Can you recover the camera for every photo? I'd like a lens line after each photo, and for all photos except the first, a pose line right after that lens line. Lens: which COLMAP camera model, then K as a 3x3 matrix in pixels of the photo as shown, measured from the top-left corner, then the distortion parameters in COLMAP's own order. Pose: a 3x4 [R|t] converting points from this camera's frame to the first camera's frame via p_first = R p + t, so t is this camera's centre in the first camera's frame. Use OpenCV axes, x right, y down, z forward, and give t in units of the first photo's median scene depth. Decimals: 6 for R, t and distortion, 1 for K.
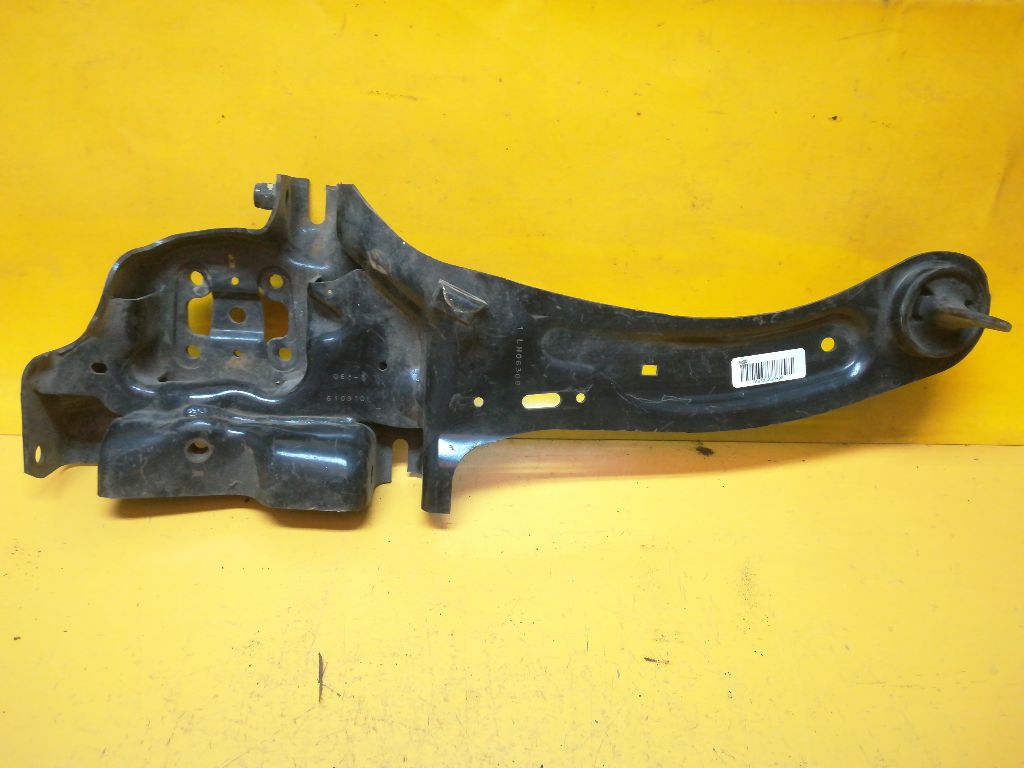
lens RADIAL K [[798.0, 0, 513.1], [0, 798.0, 377.3], [0, 0, 1]] dist [0.057300, -0.083075]
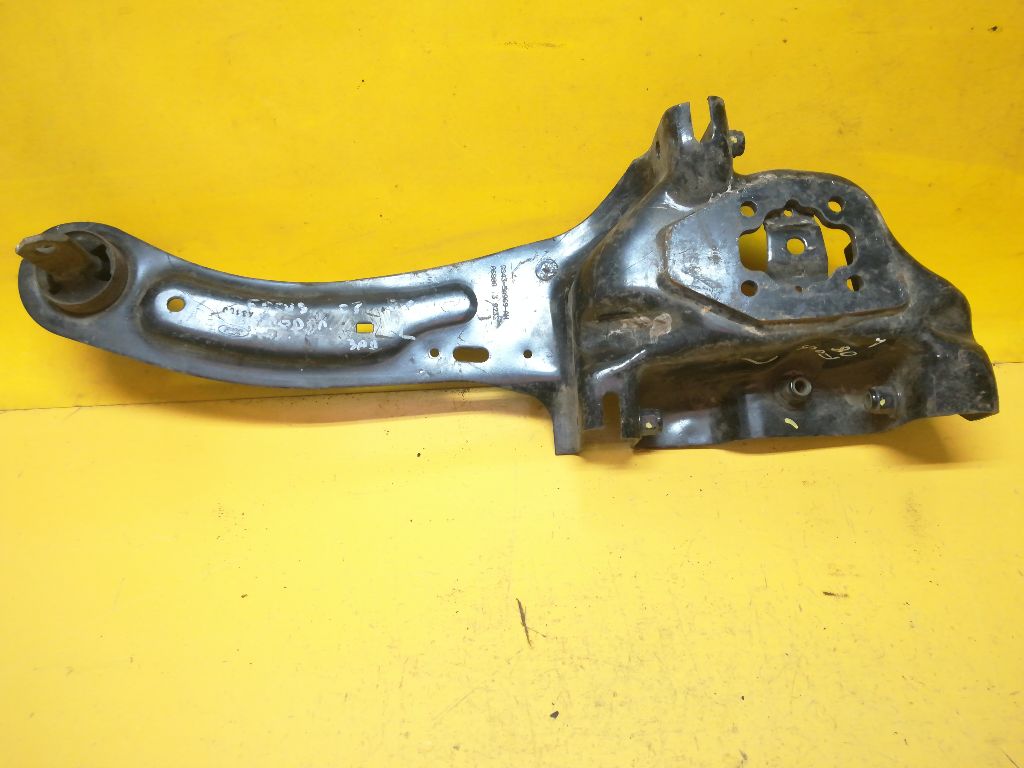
lens RADIAL K [[798.0, 0, 509.8], [0, 798.0, 372.8], [0, 0, 1]] dist [0.057300, -0.083075]
pose [[0.995974, -0.056184, -0.069854, -0.166017], [0.064728, 0.989817, 0.126778, -0.102679], [0.062019, -0.130789, 0.989468, -0.036125]]
